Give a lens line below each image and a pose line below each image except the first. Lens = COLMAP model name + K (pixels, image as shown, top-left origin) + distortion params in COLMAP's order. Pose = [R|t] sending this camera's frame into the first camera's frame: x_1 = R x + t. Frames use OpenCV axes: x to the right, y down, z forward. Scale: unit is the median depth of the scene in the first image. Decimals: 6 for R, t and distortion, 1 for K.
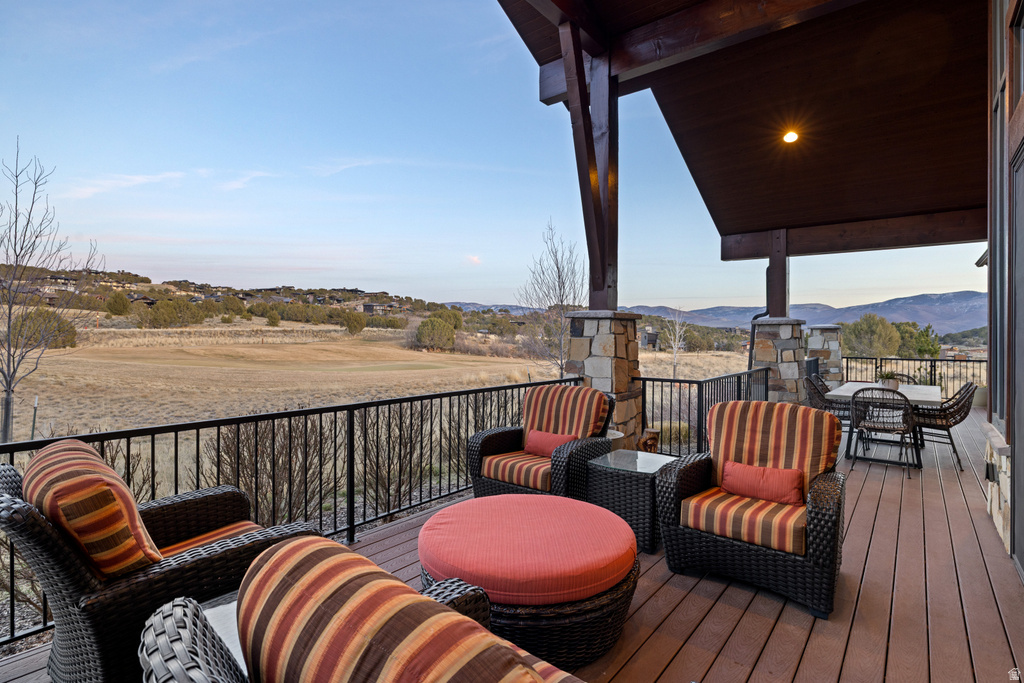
lens RADIAL K [[508.4, 0, 511.7], [0, 508.4, 336.2], [0, 0, 1]] dist [-0.000099, 0.000309]
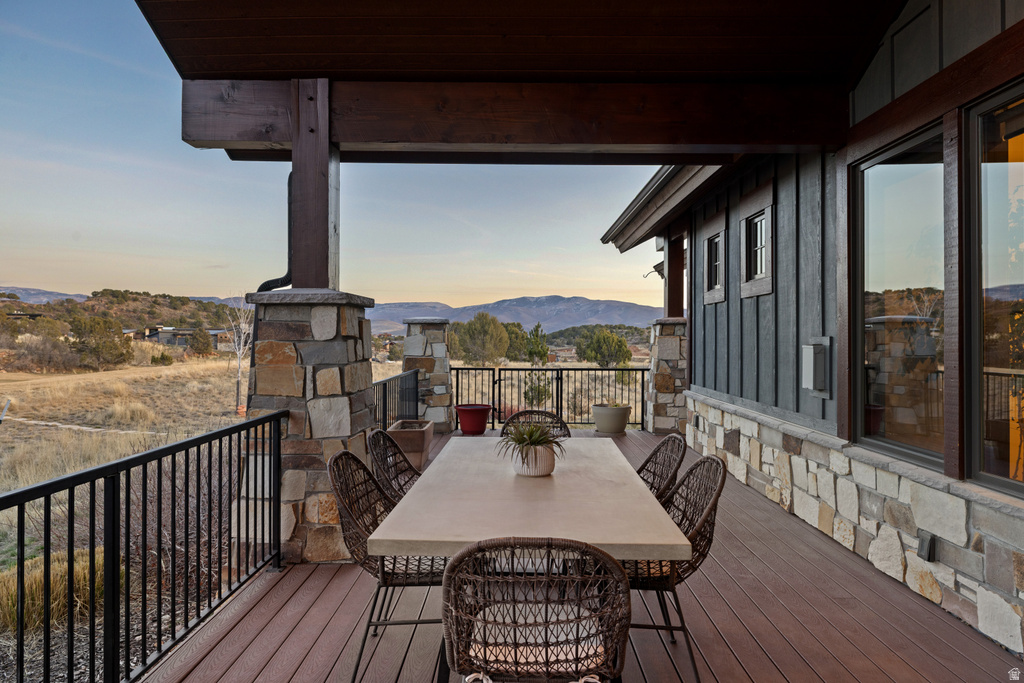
lens RADIAL K [[624.8, 0, 512.7], [0, 624.8, 337.7], [0, 0, 1]] dist [0.001164, 0.000190]
pose [[0.788333, 0.000377, 0.615249, 0.230844], [-0.001360, 0.999998, 0.001130, 0.001835], [-0.615248, -0.001728, 0.788332, 0.336715]]
